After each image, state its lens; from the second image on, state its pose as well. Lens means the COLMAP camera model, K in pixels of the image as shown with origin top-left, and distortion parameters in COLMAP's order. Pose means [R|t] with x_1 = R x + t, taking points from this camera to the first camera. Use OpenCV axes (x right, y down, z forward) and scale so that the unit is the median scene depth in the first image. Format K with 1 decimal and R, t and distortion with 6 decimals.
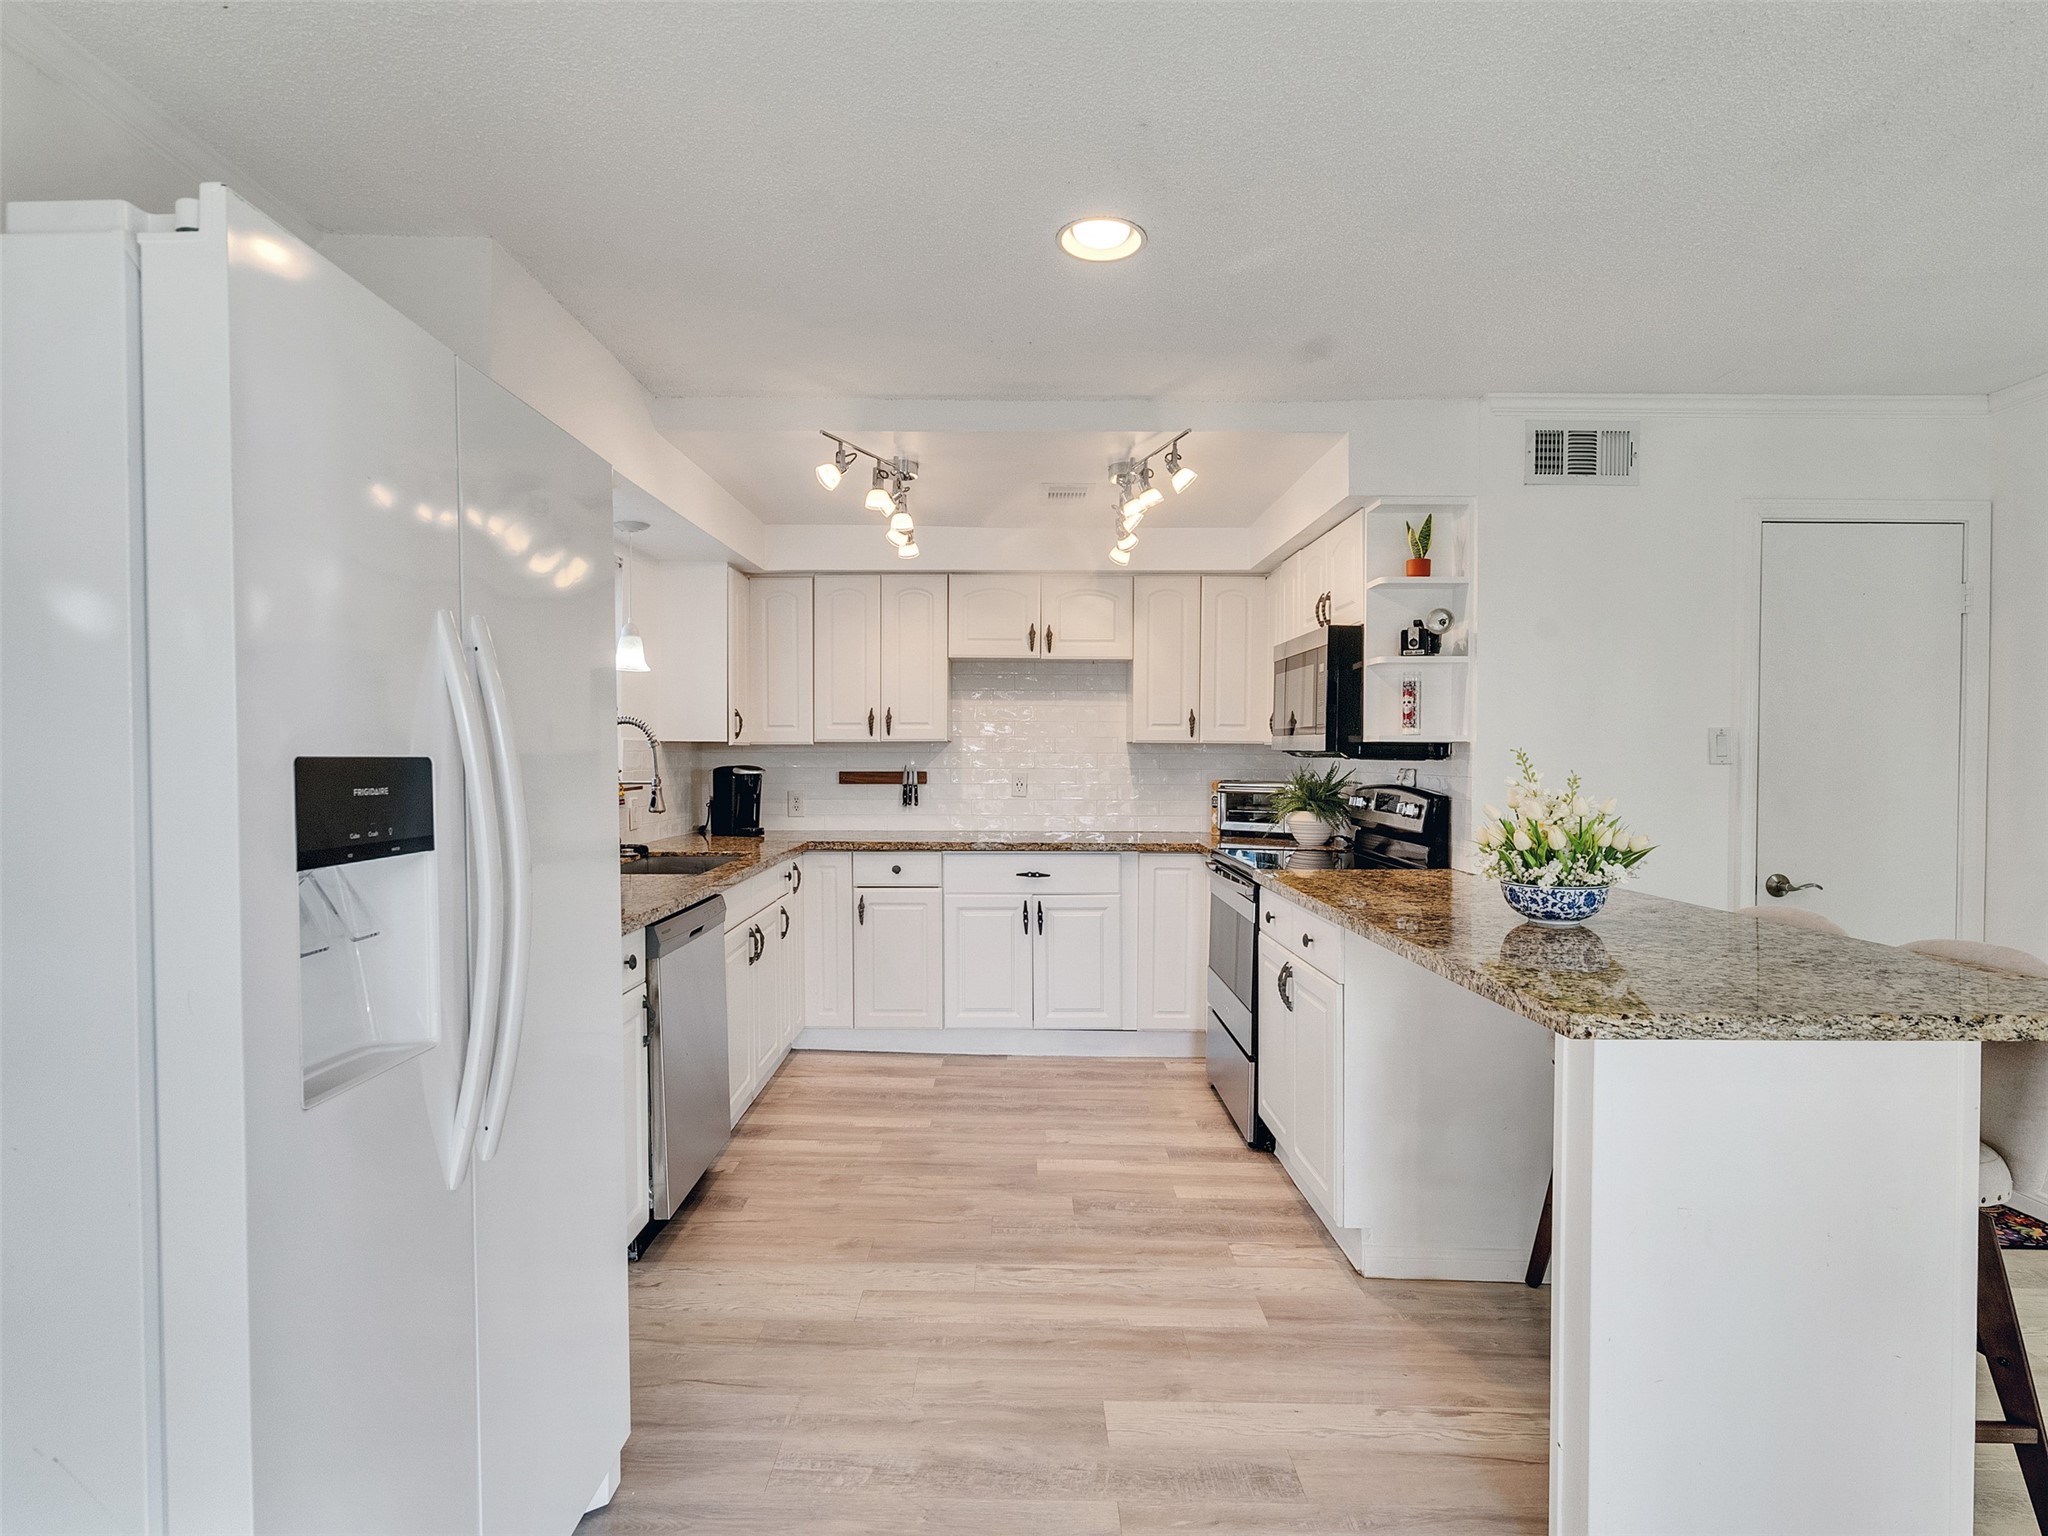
lens RADIAL K [[1077.3, 0, 1012.0], [0, 1077.3, 766.0], [0, 0, 1]] dist [-0.002928, 0.002078]
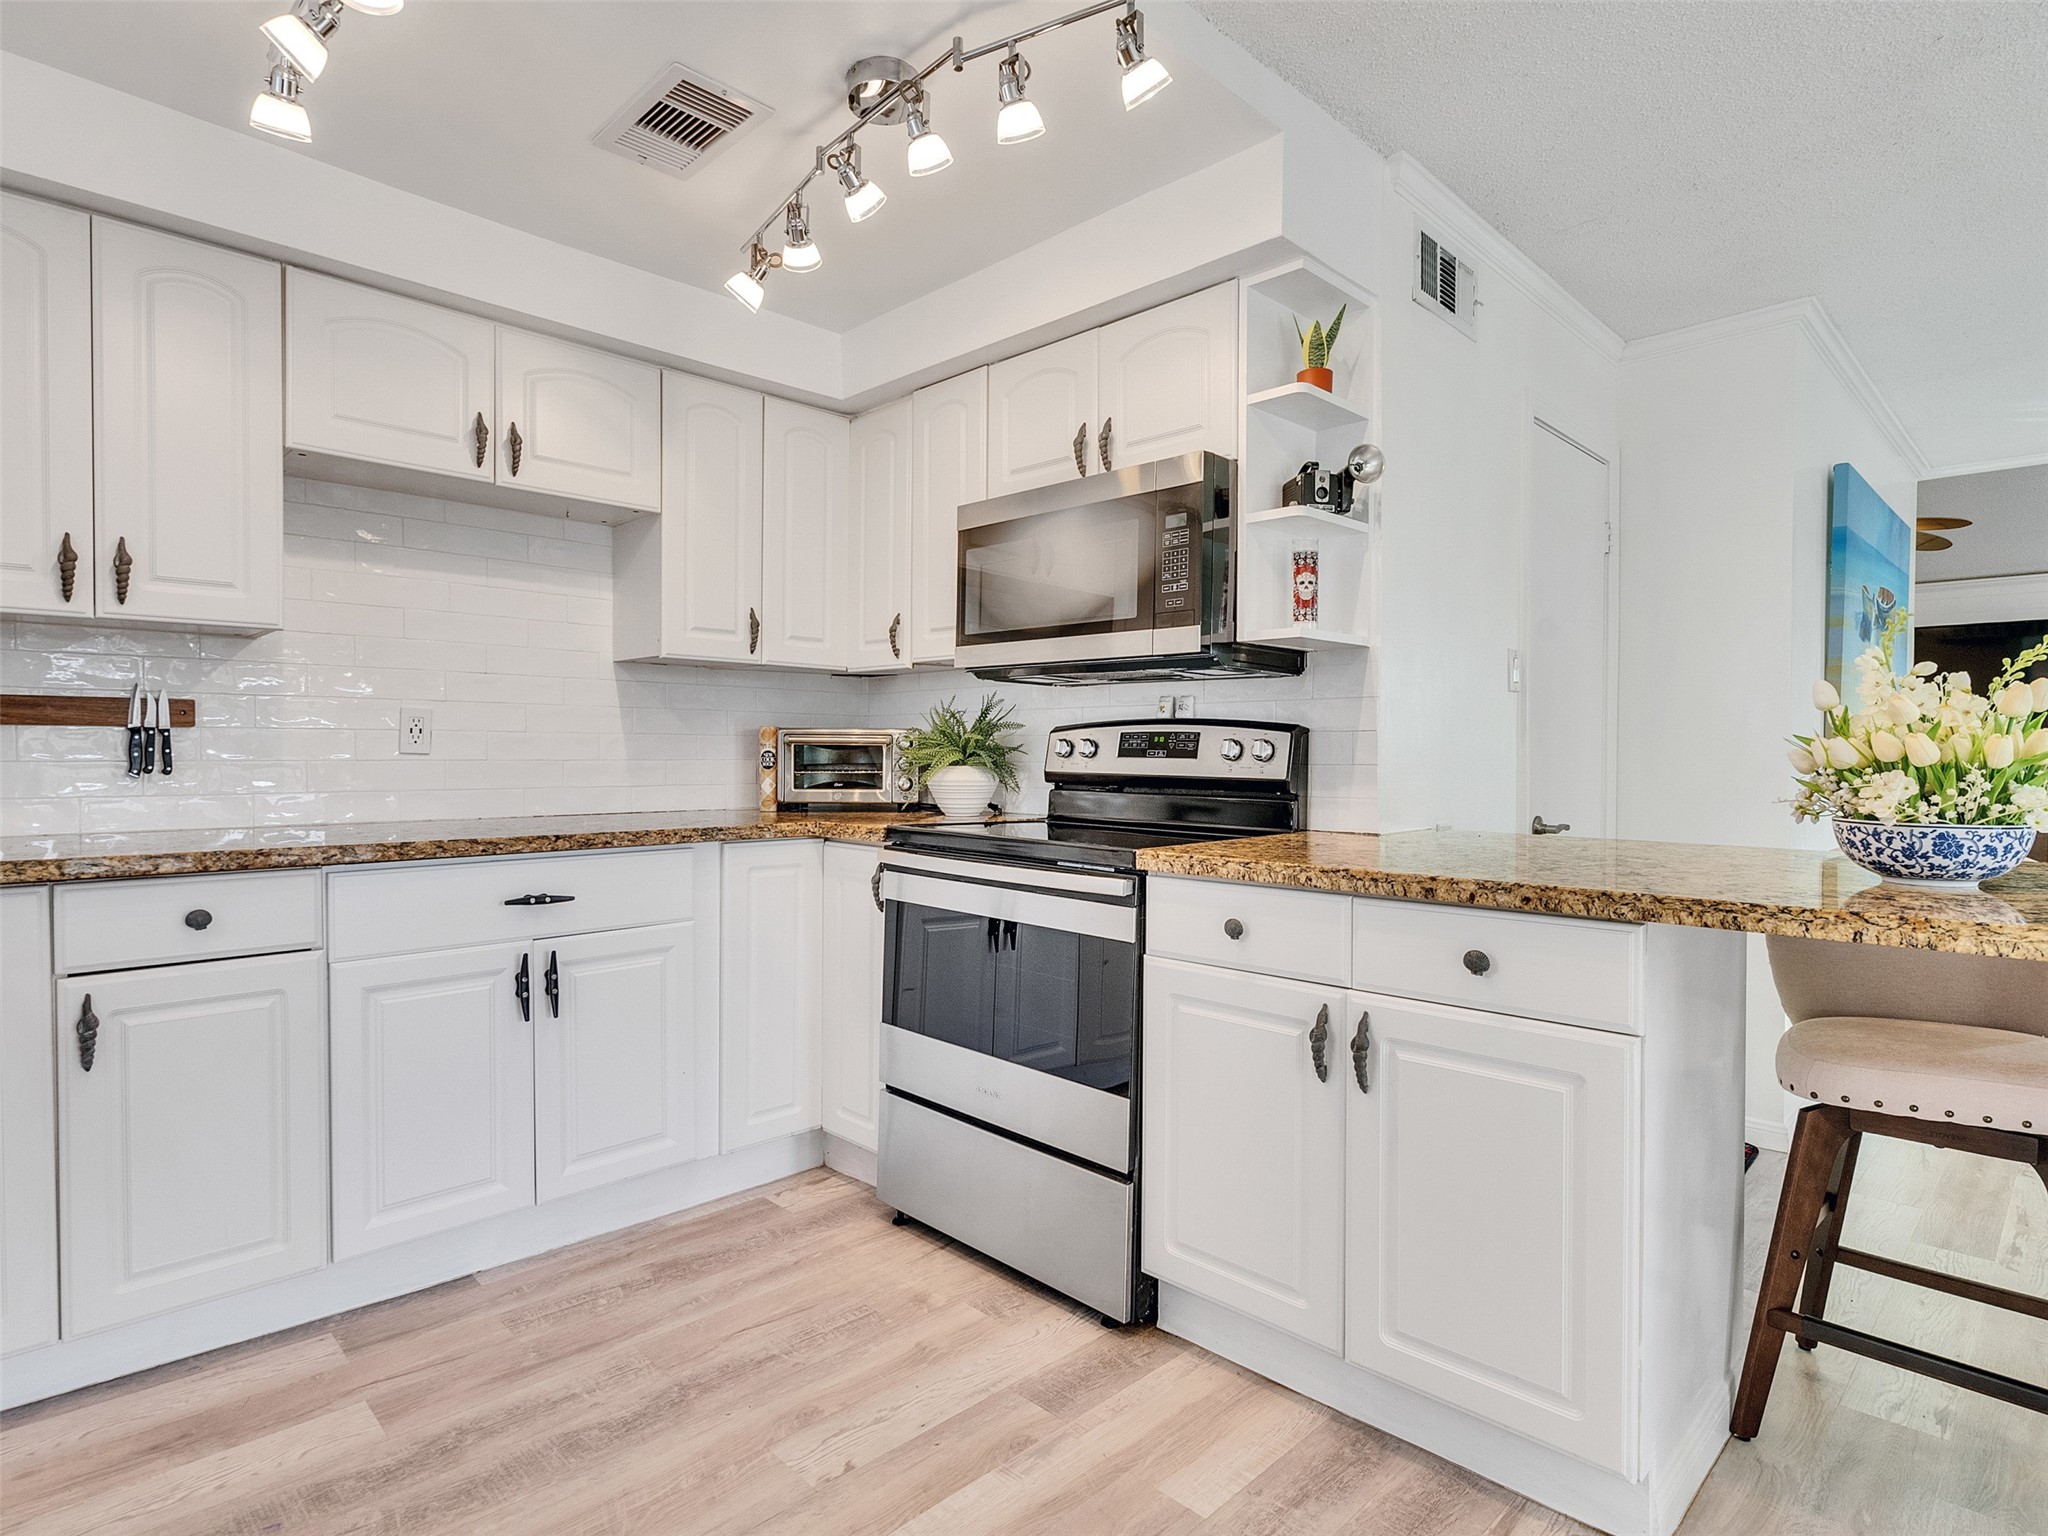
lens RADIAL K [[1077.3, 0, 1005.4], [0, 1077.3, 764.6], [0, 0, 1]] dist [-0.002928, 0.002078]
pose [[0.715040, -0.009857, 0.699014, -0.181421], [0.005440, 0.999949, 0.008537, 0.036587], [-0.699062, -0.002302, 0.715057, 0.512228]]
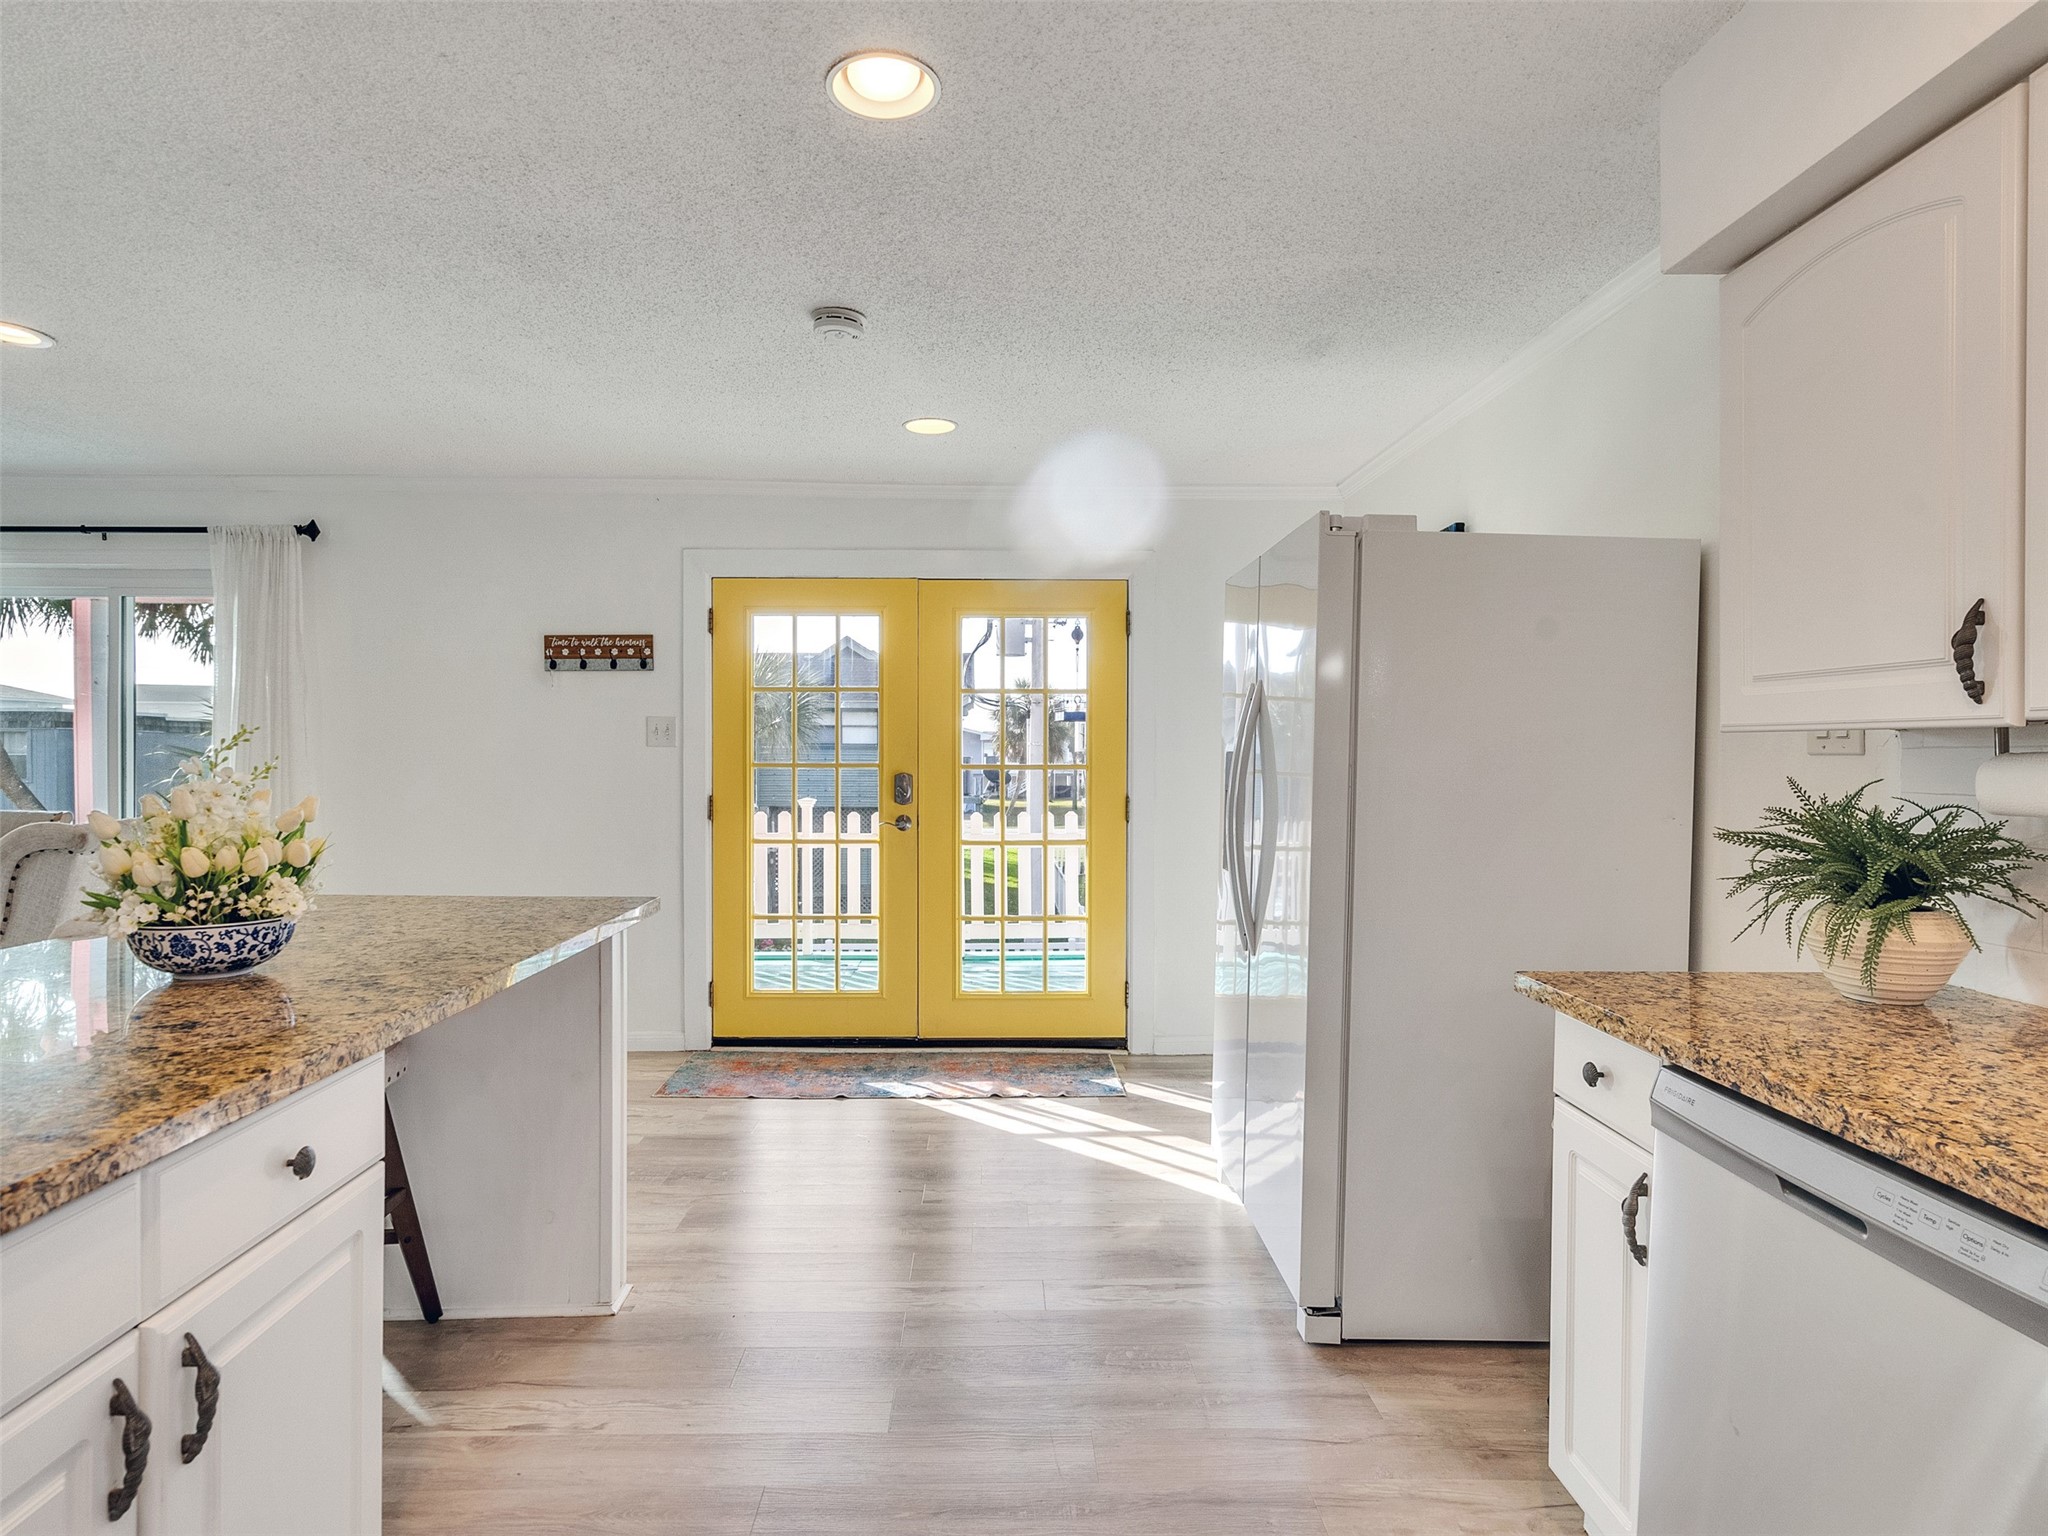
lens RADIAL K [[1077.3, 0, 1024.6], [0, 1077.3, 765.4], [0, 0, 1]] dist [-0.002928, 0.002078]
pose [[-0.998789, -0.005642, -0.048868, 0.004749], [-0.006683, 0.999753, 0.021184, -0.004797], [0.048736, 0.021485, -0.998581, 0.948077]]
